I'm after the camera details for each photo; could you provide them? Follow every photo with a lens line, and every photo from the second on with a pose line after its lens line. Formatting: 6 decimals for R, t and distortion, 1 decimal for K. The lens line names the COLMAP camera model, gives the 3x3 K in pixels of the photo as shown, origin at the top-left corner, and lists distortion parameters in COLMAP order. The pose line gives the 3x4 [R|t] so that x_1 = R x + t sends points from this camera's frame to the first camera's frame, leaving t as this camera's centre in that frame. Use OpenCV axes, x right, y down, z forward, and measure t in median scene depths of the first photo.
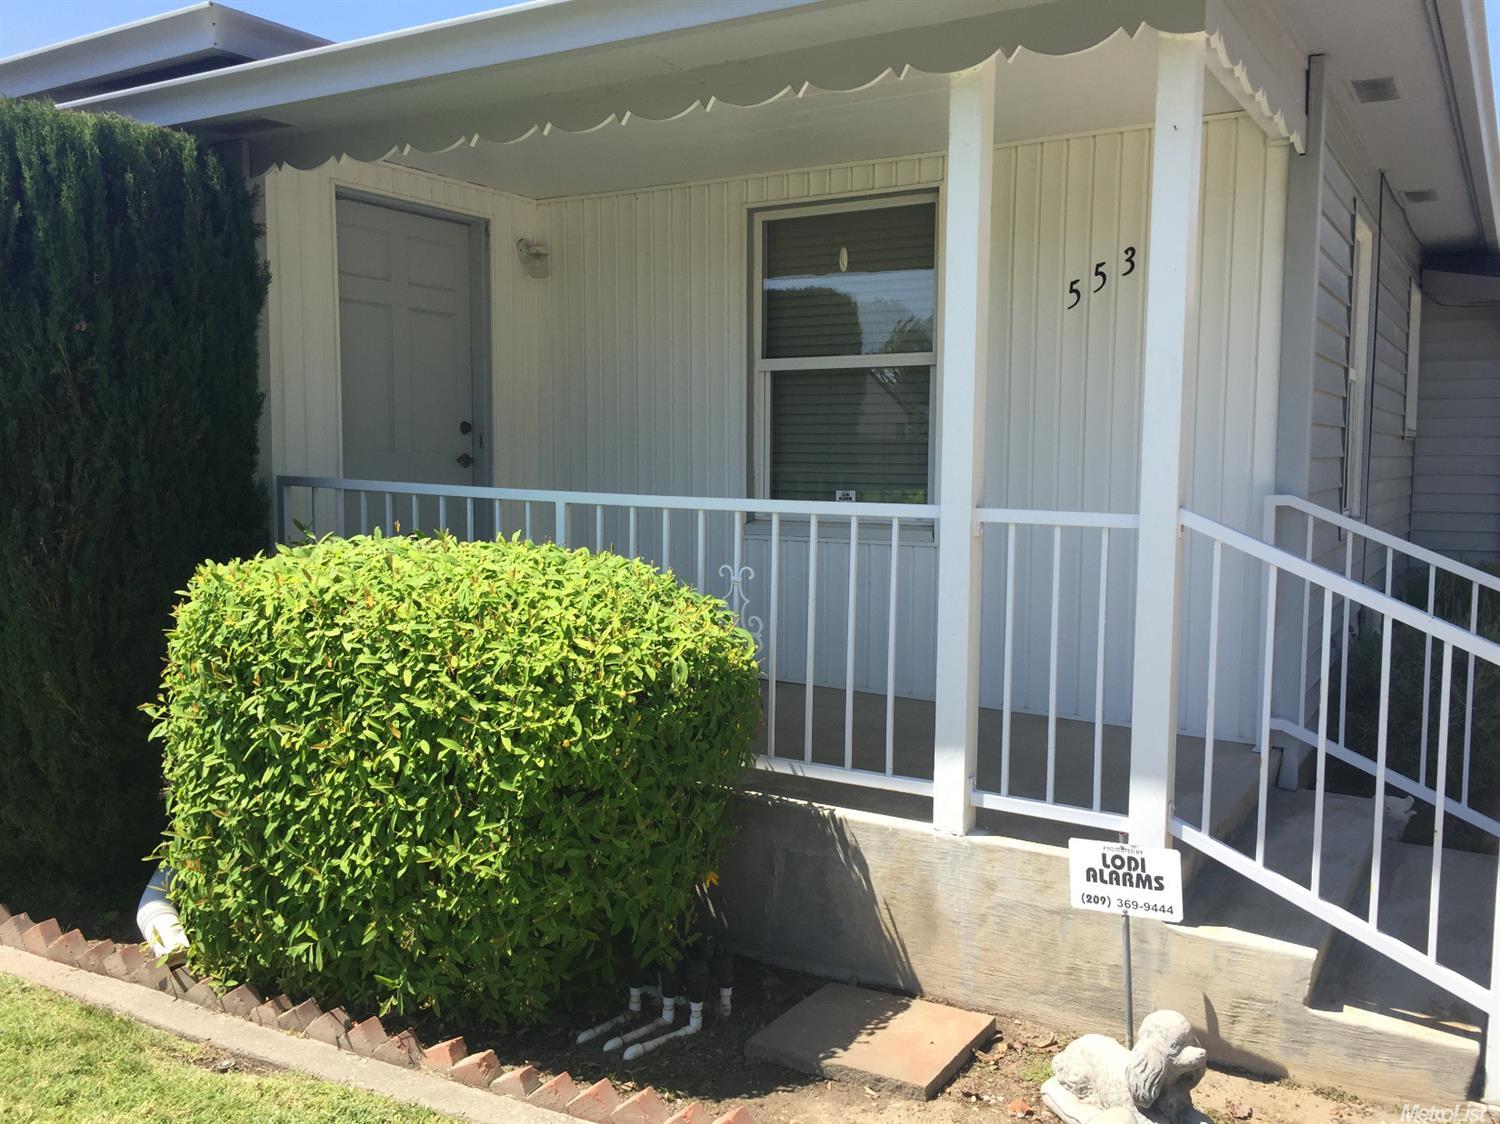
lens RADIAL K [[1285.5, 0, 742.6], [0, 1285.5, 562.3], [0, 0, 1]] dist [0.078810, -0.098563]
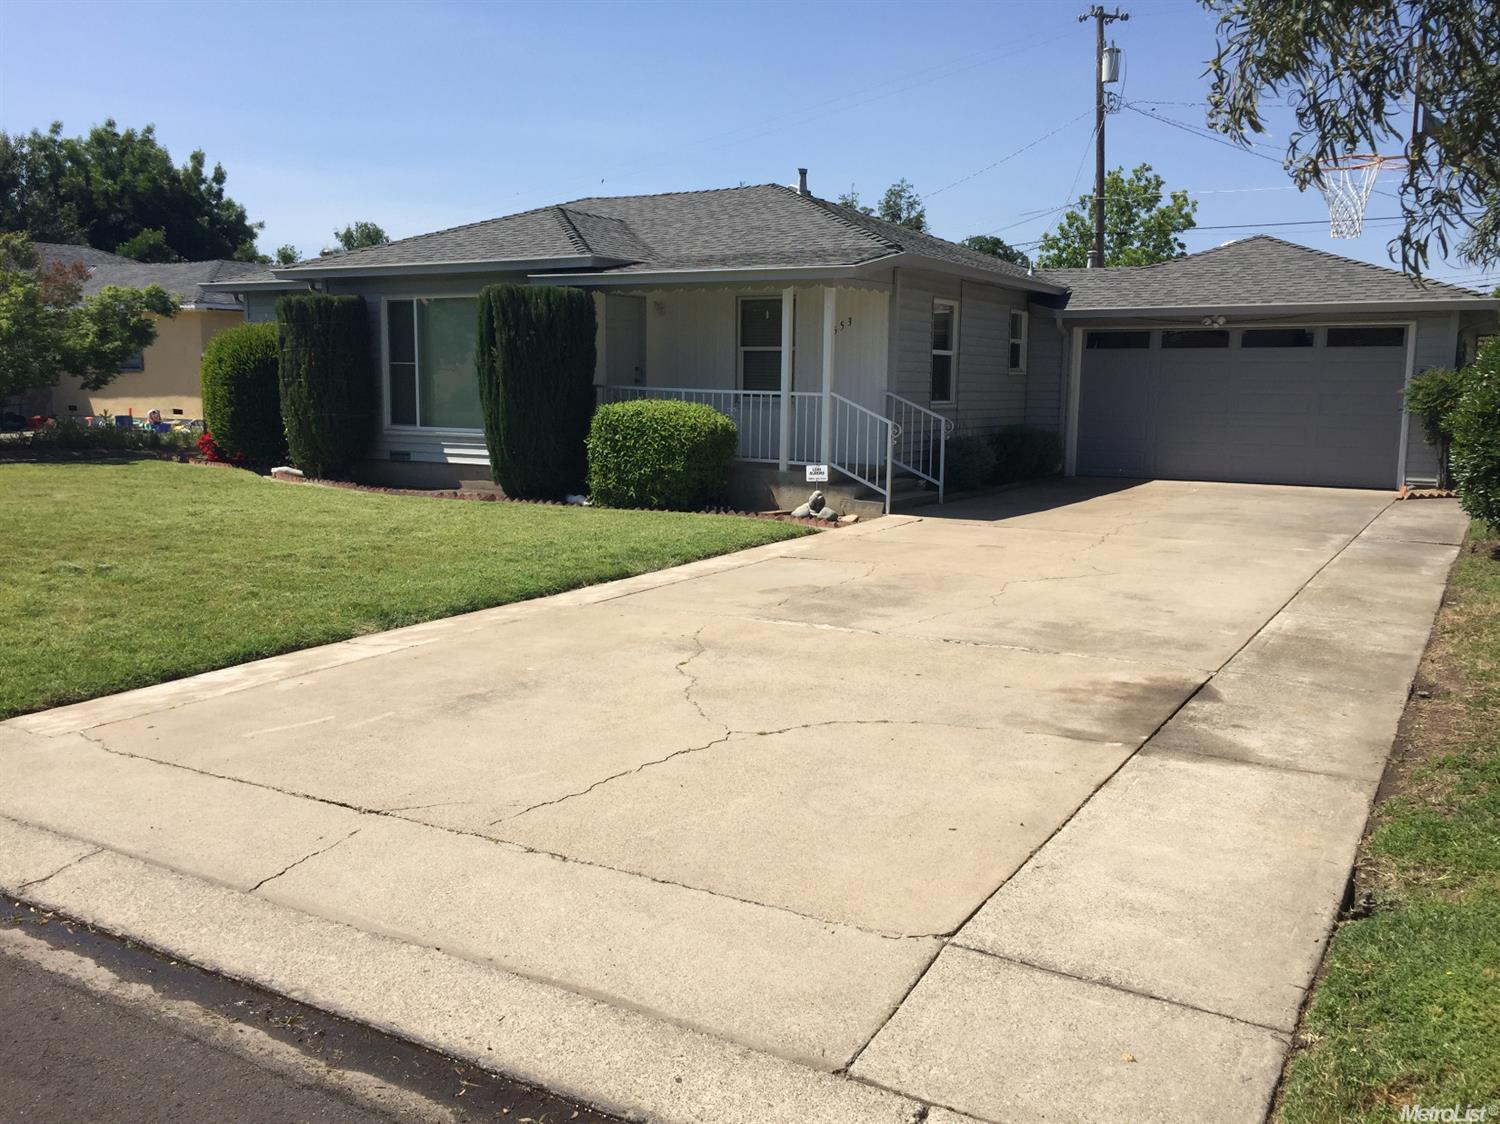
lens RADIAL K [[1285.5, 0, 754.1], [0, 1285.5, 566.3], [0, 0, 1]] dist [0.078810, -0.098563]
pose [[0.999835, 0.007596, 0.016485, 0.002459], [-0.008554, 0.998231, 0.058830, 0.277063], [-0.016009, -0.058961, 0.998132, -3.203779]]
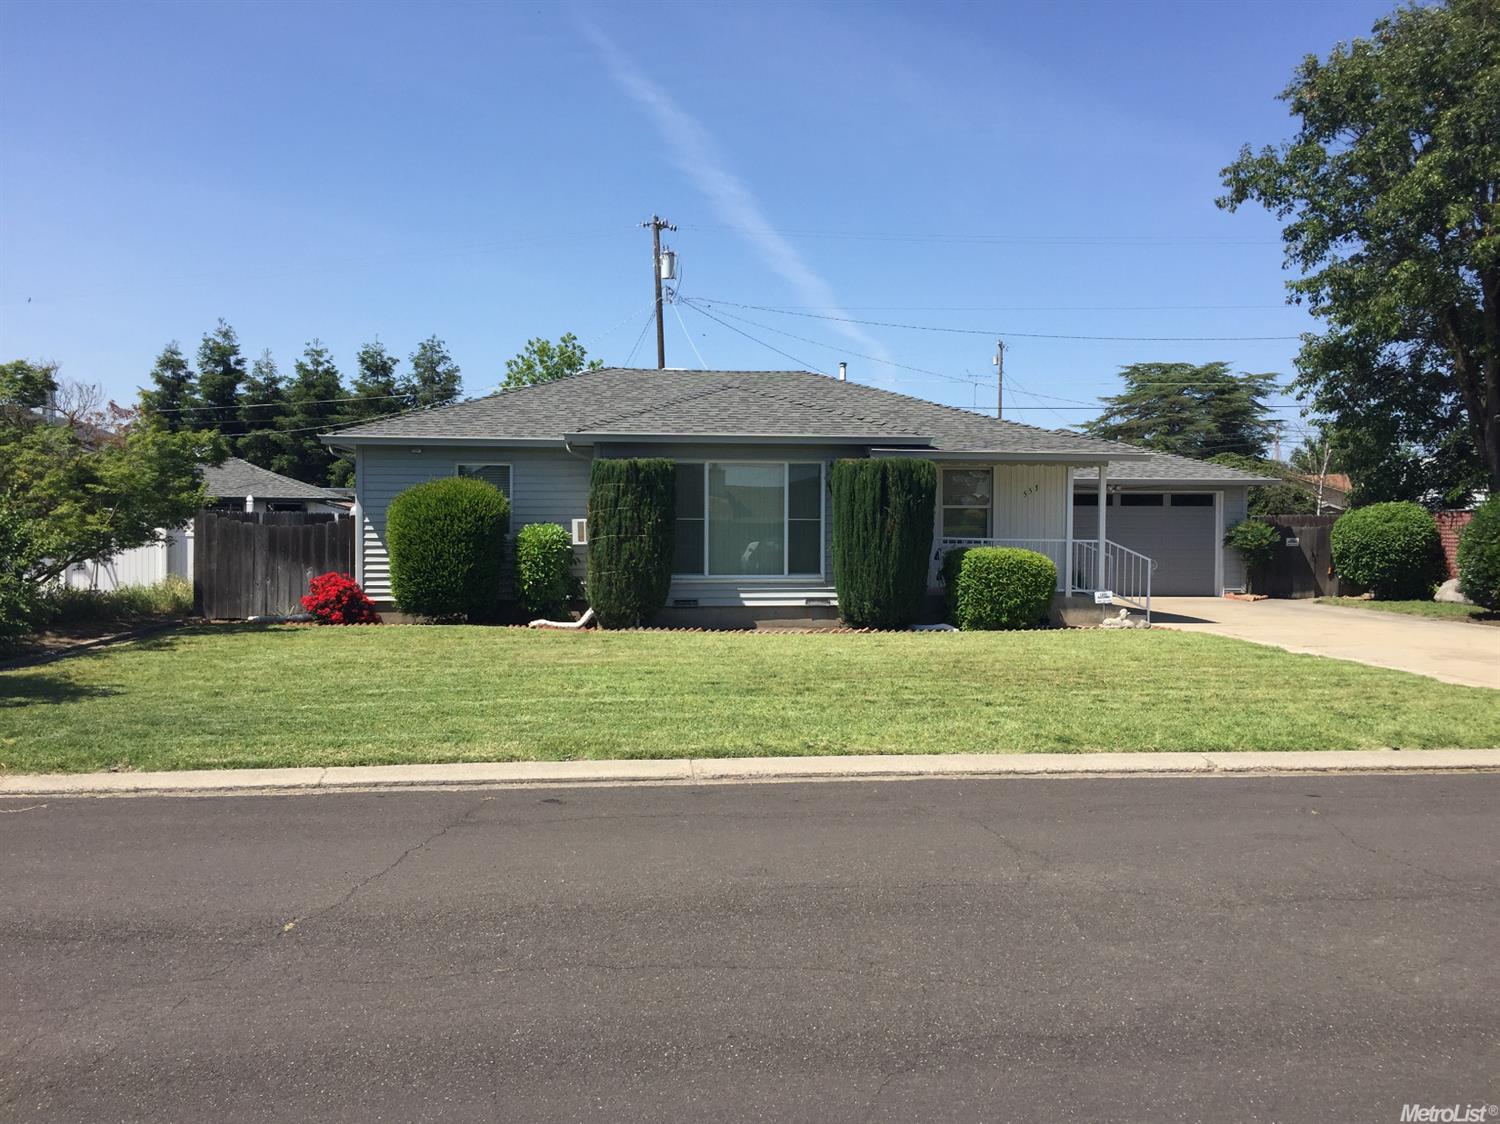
lens RADIAL K [[1285.5, 0, 746.7], [0, 1285.5, 555.0], [0, 0, 1]] dist [0.078810, -0.098563]
pose [[0.772810, -0.013385, 0.634496, -4.591612], [0.049145, 0.998038, -0.038803, 0.178900], [-0.632731, 0.061170, 0.771952, -2.541138]]
